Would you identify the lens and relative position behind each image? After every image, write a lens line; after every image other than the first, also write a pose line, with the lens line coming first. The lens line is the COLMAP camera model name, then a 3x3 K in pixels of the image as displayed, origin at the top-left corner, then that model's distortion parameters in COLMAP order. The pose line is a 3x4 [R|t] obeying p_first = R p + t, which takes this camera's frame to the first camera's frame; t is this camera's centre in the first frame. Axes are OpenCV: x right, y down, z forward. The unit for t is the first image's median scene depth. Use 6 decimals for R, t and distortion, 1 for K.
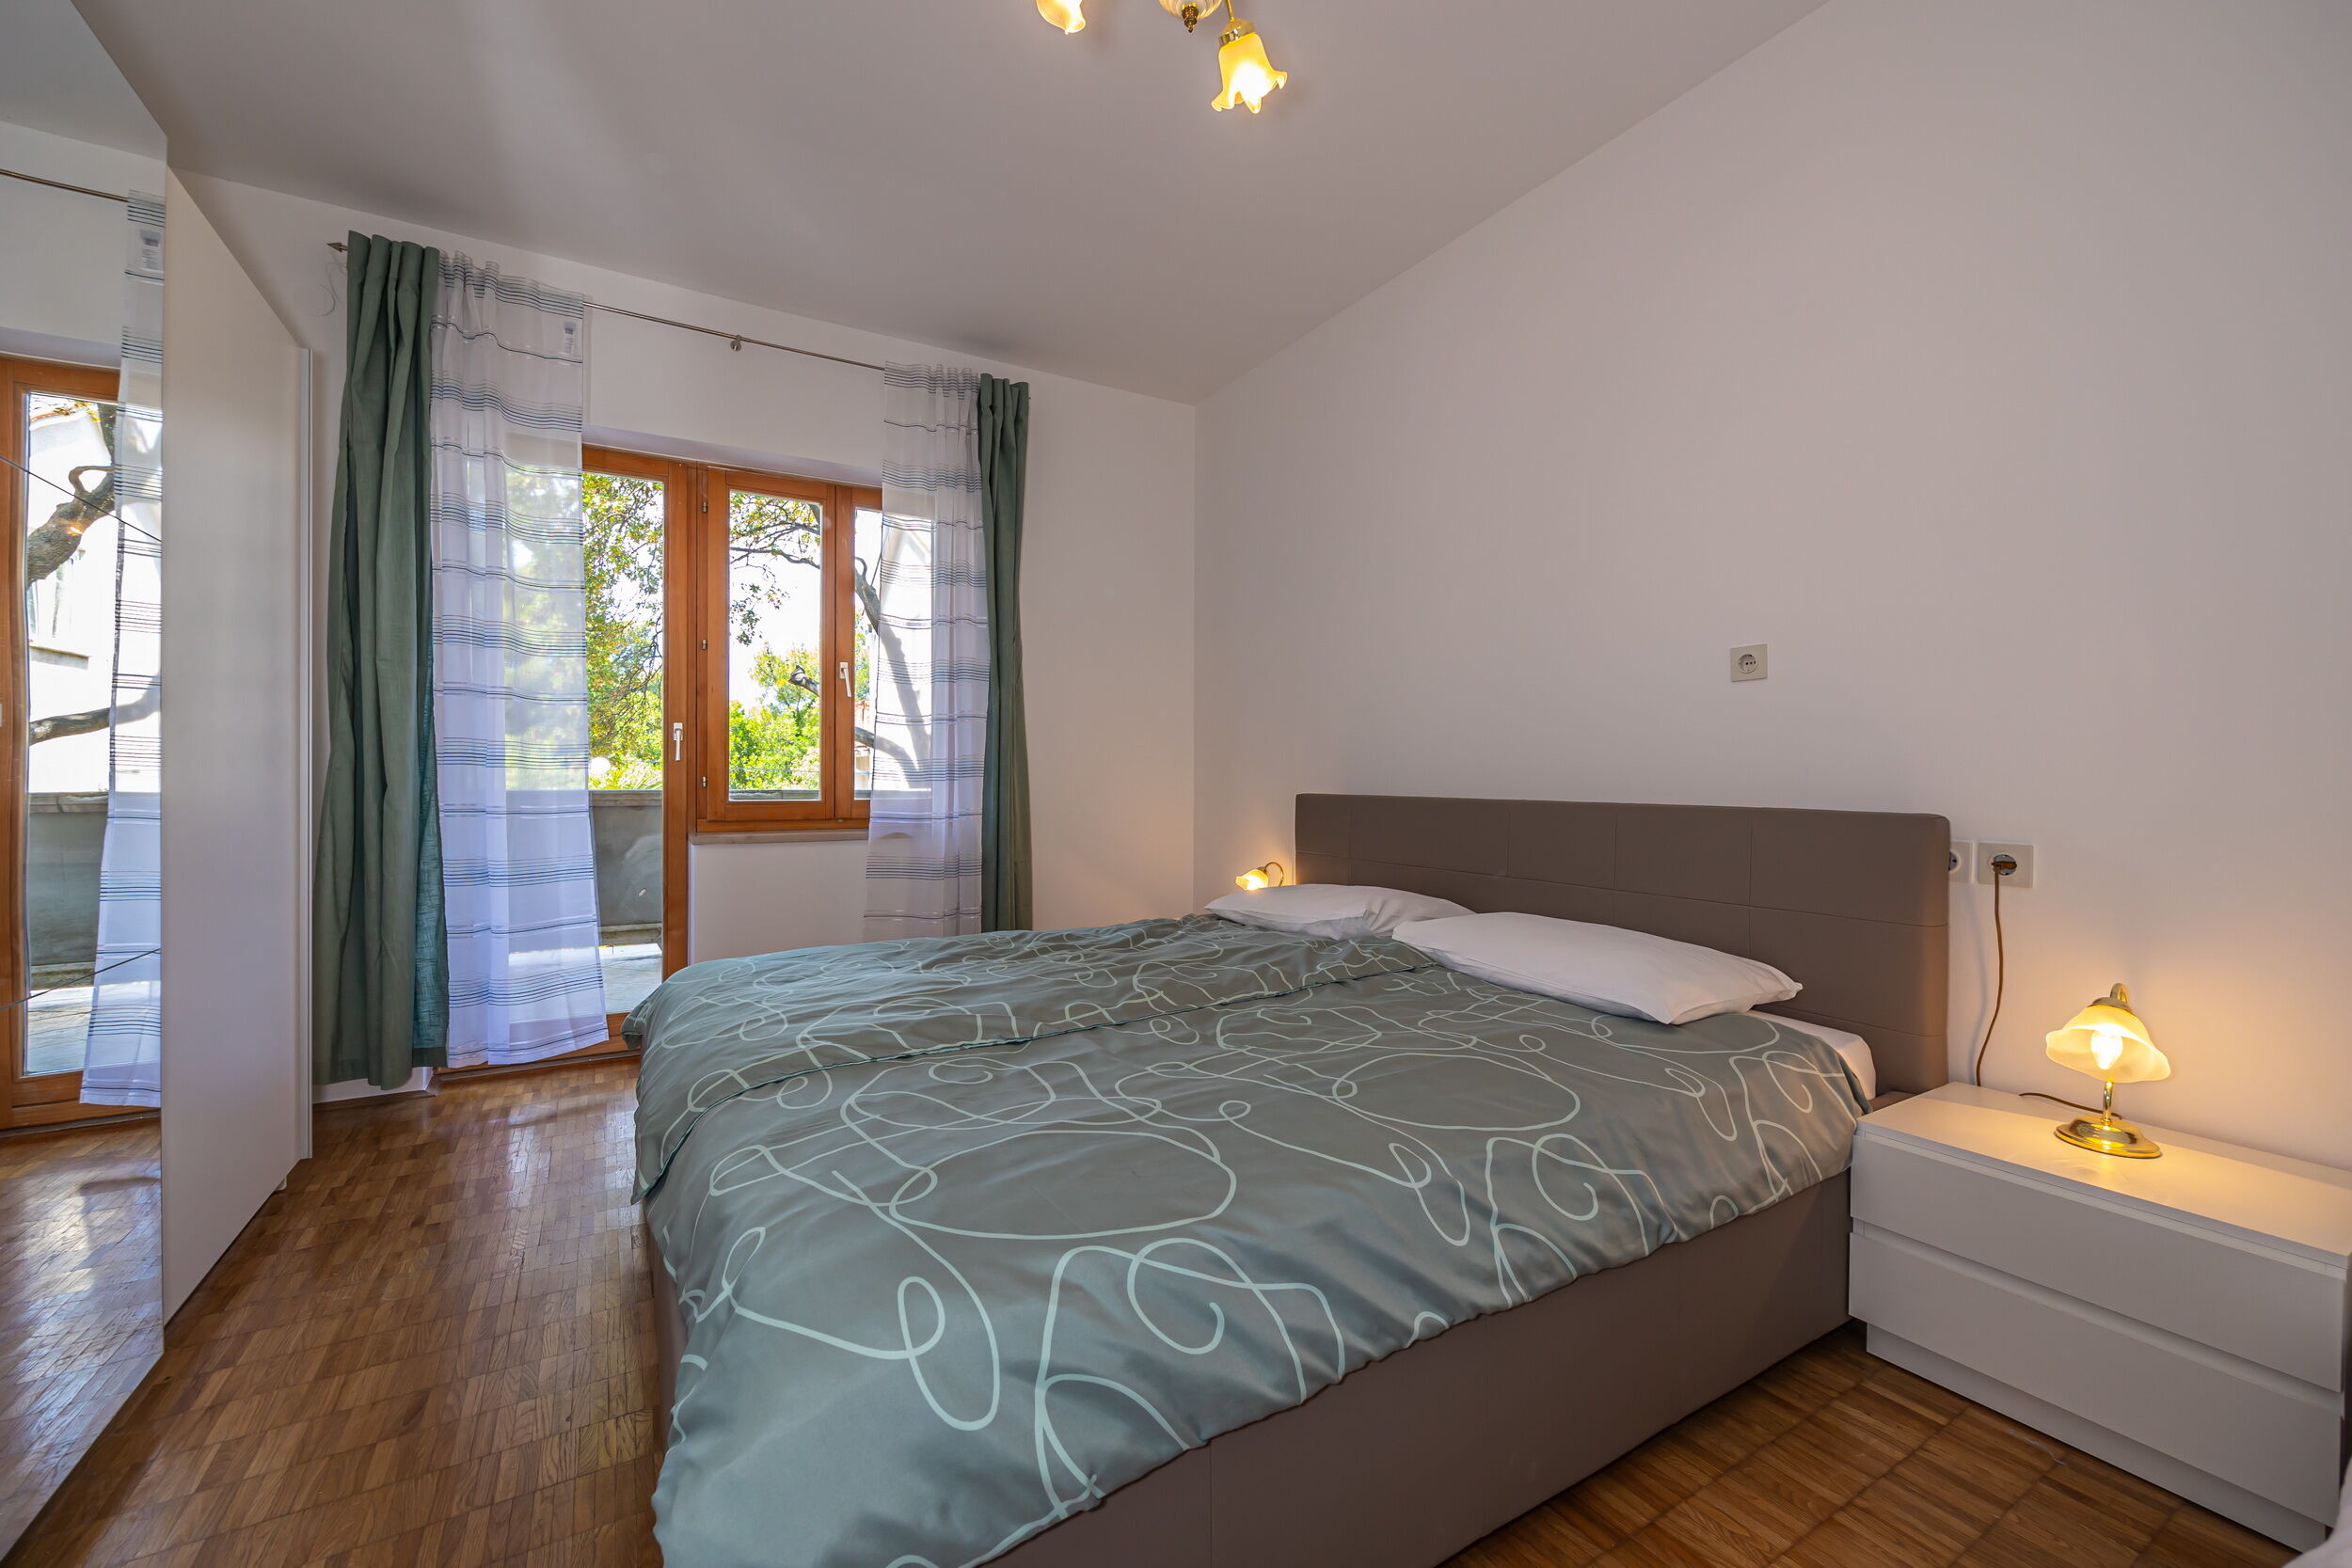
lens RADIAL K [[961.8, 0, 1188.2], [0, 961.8, 783.1], [0, 0, 1]] dist [0.001360, -0.001450]
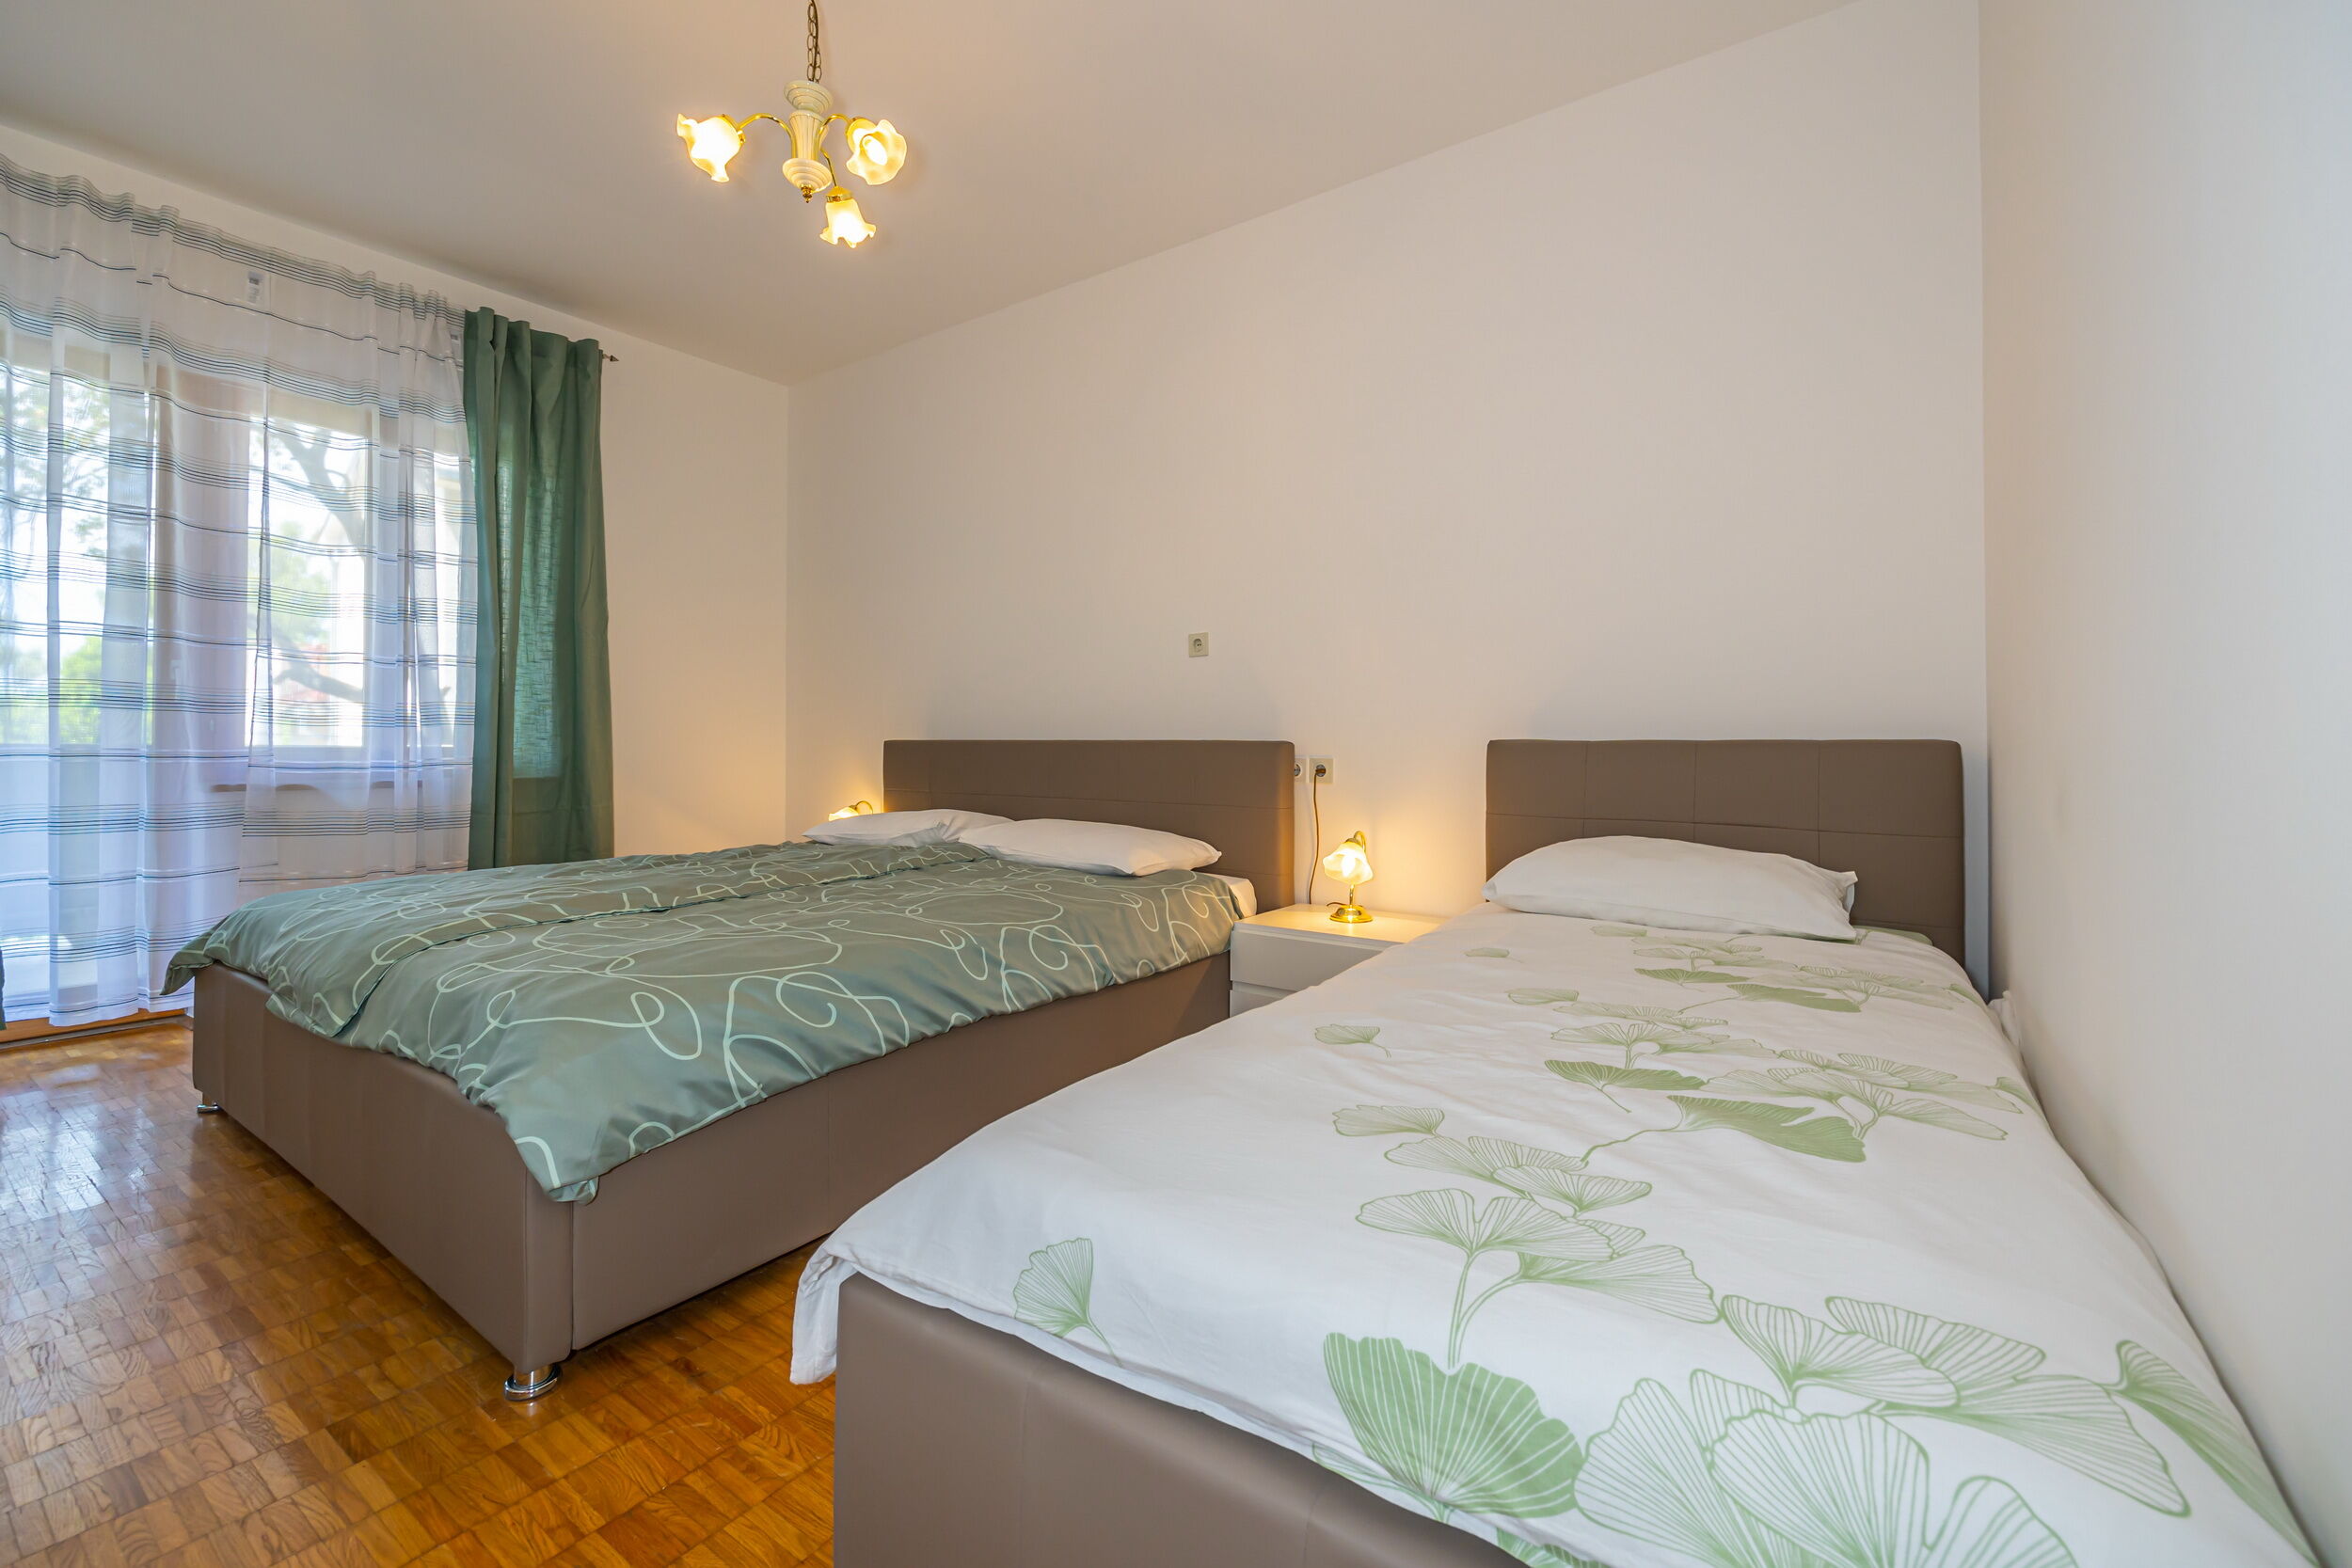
lens RADIAL K [[961.8, 0, 1190.1], [0, 961.8, 735.8], [0, 0, 1]] dist [0.001360, -0.001450]
pose [[0.913815, 0.003341, 0.406117, -0.055452], [0.002670, 0.999895, -0.014234, 0.057797], [-0.406122, 0.014091, 0.913710, -0.546092]]
